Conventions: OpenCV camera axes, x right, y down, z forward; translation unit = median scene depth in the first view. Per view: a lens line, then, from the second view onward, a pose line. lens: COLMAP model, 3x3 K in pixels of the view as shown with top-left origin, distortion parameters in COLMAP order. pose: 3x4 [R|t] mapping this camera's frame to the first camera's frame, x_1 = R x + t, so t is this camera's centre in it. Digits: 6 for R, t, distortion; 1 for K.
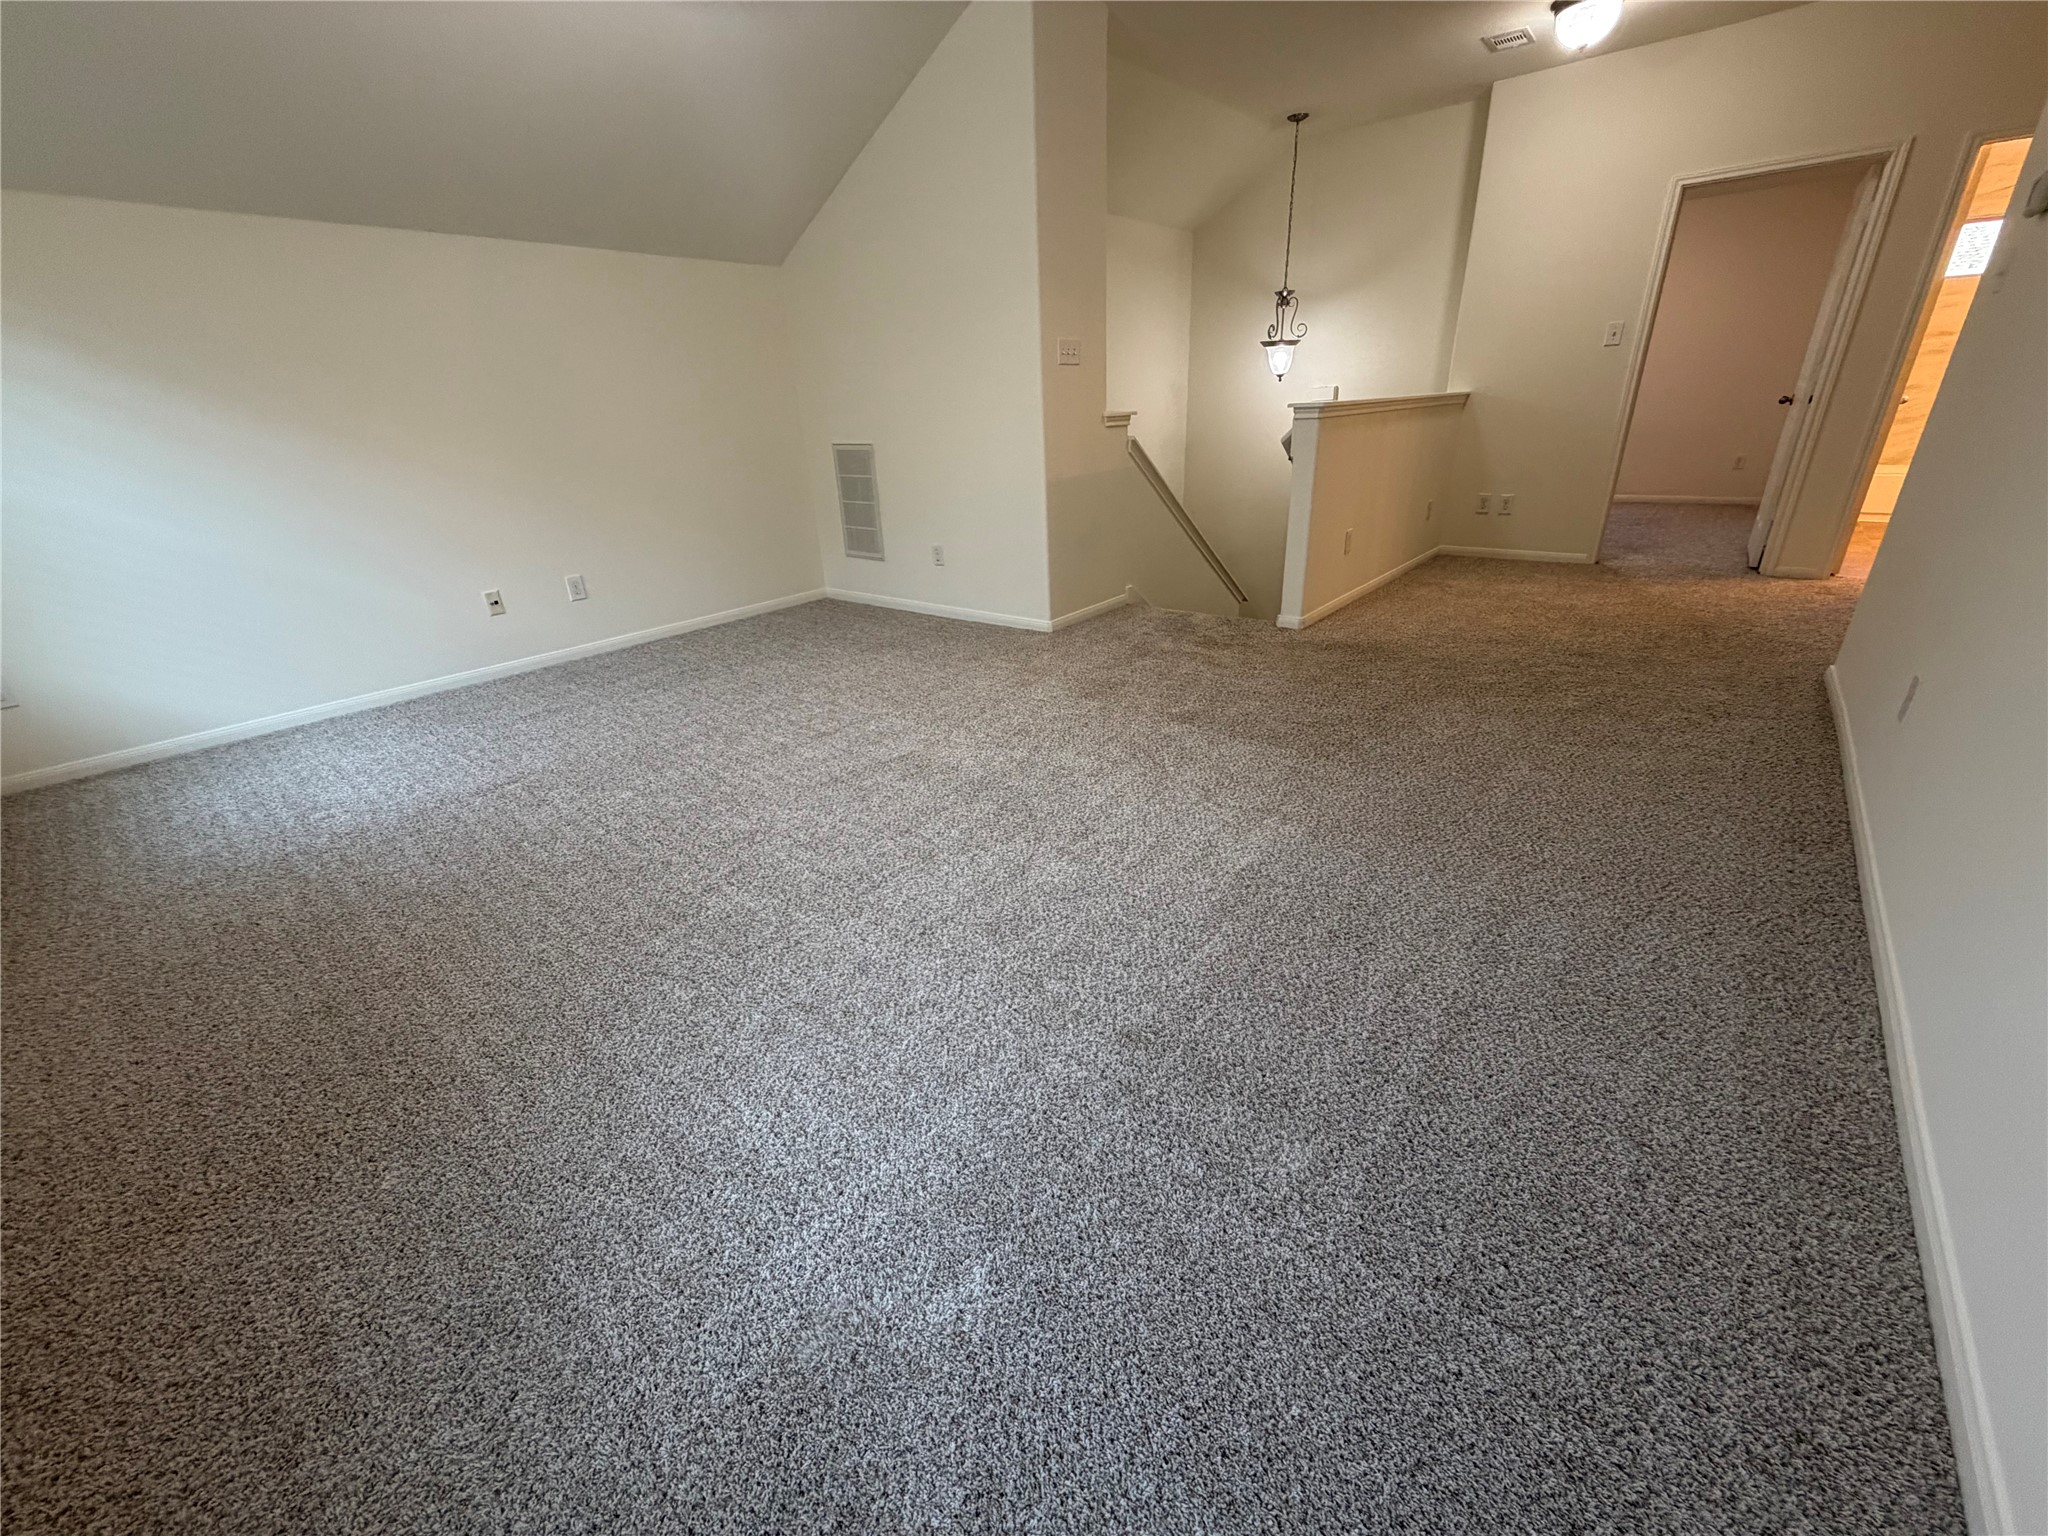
lens RADIAL K [[815.6, 0, 1022.2], [0, 815.6, 771.0], [0, 0, 1]] dist [0.000301, 0.000881]
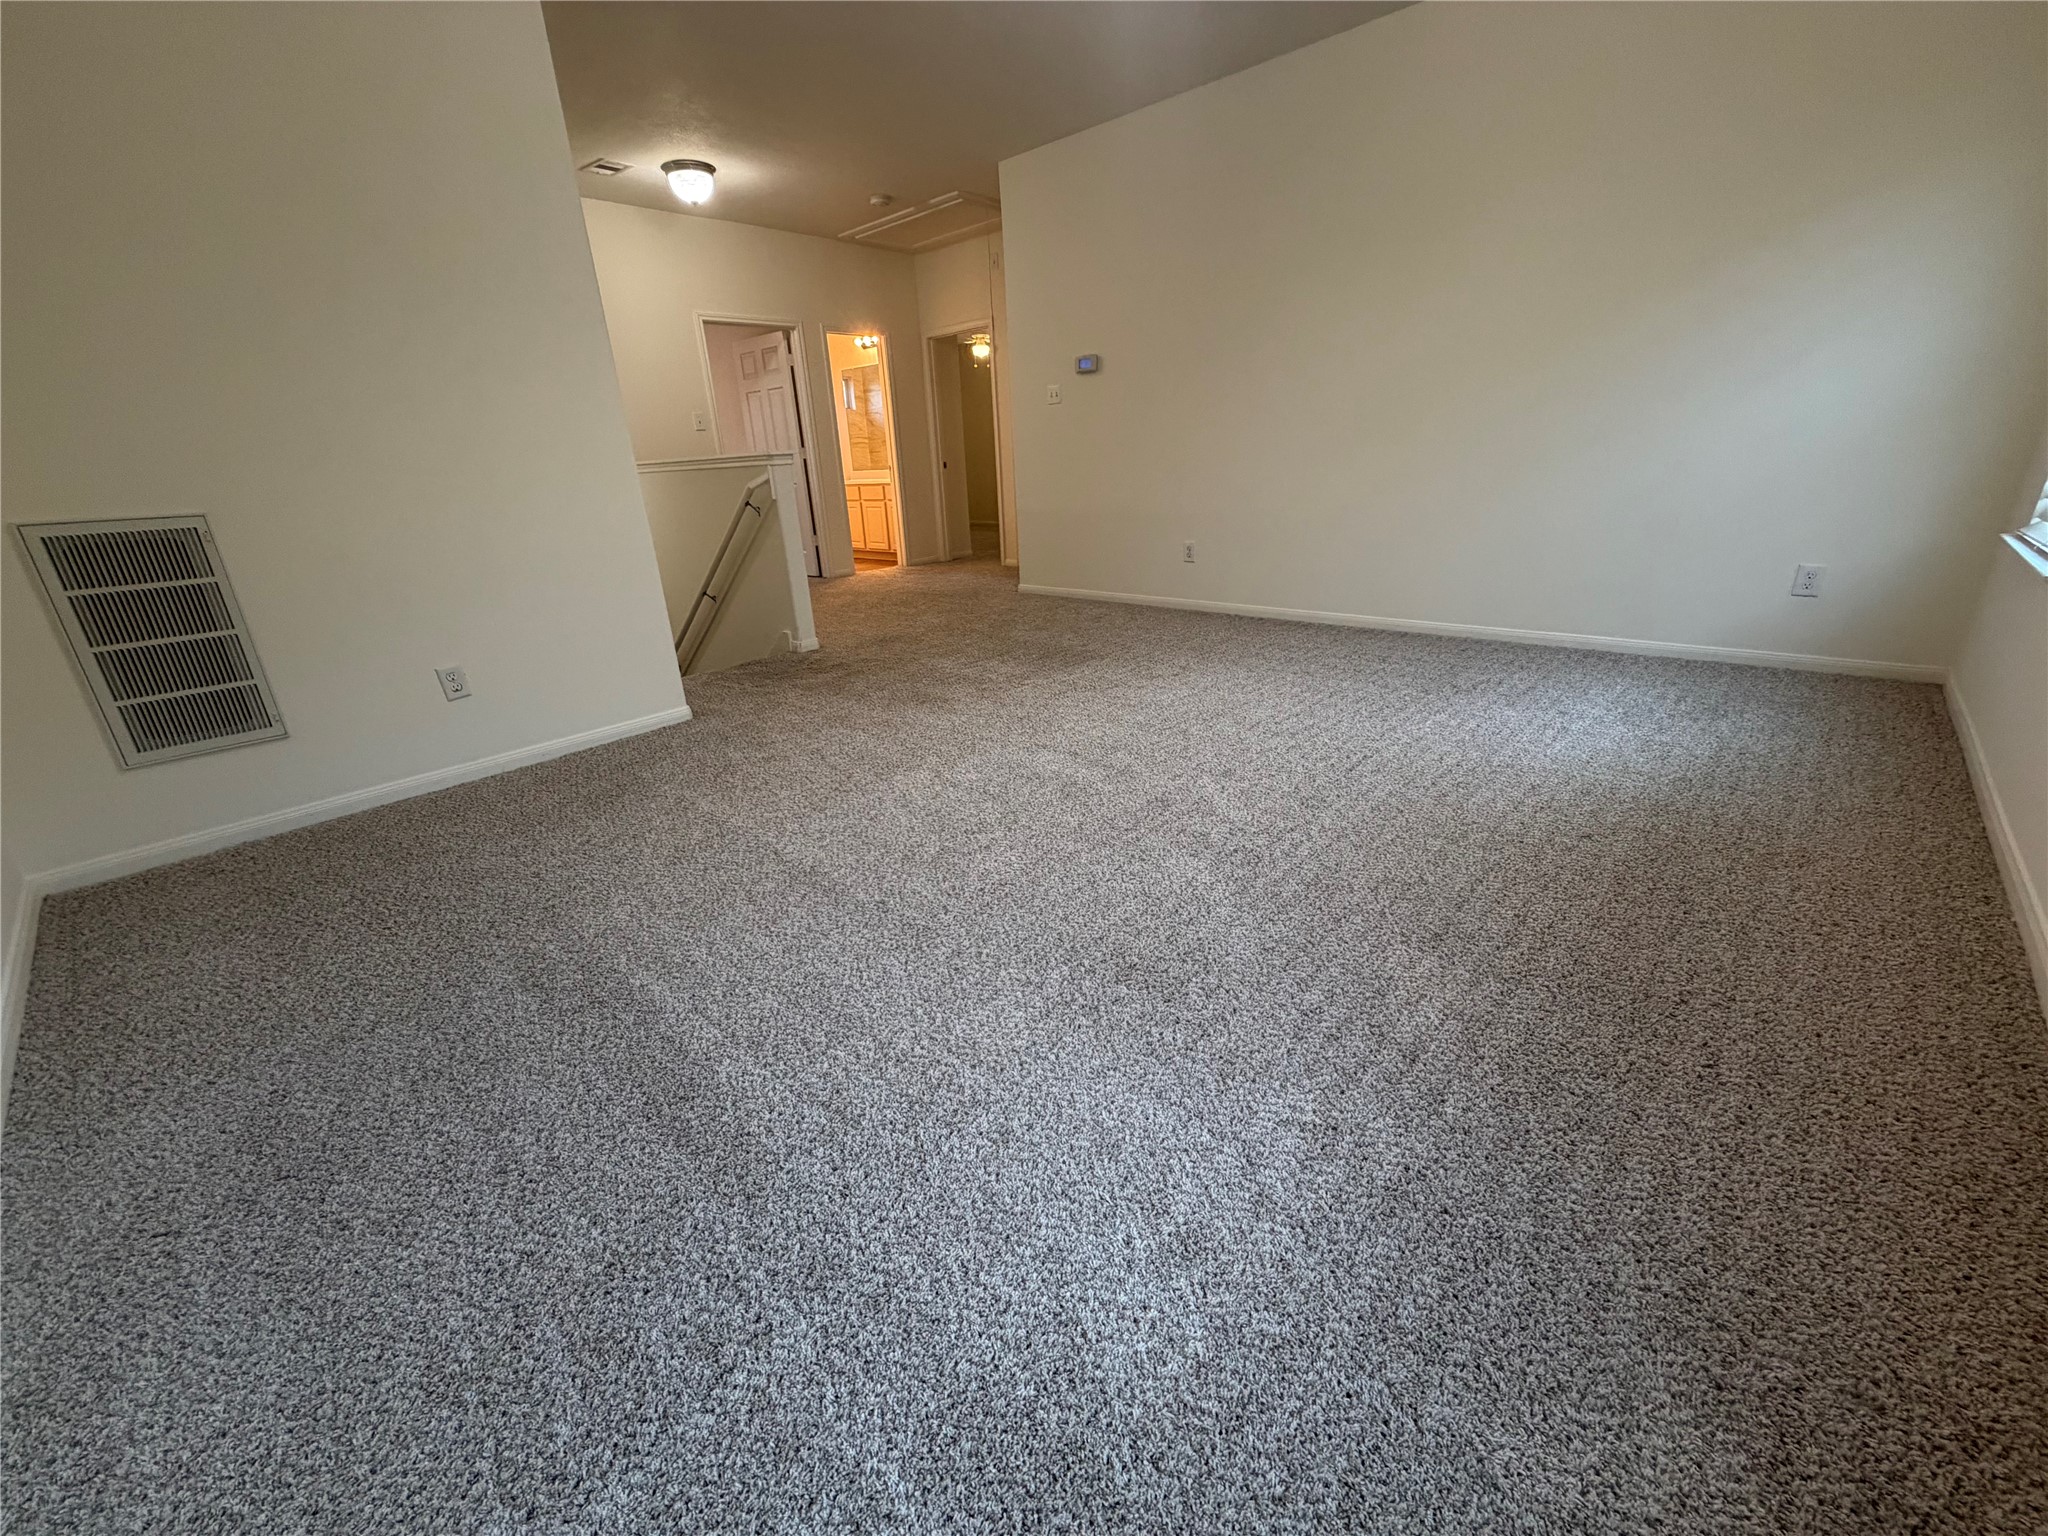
lens RADIAL K [[815.6, 0, 1020.7], [0, 815.6, 757.5], [0, 0, 1]] dist [0.000301, 0.000881]
pose [[0.065999, -0.314368, 0.947004, -0.654936], [0.442403, 0.859911, 0.254624, -0.179647], [-0.894385, 0.402152, 0.195831, 0.510534]]
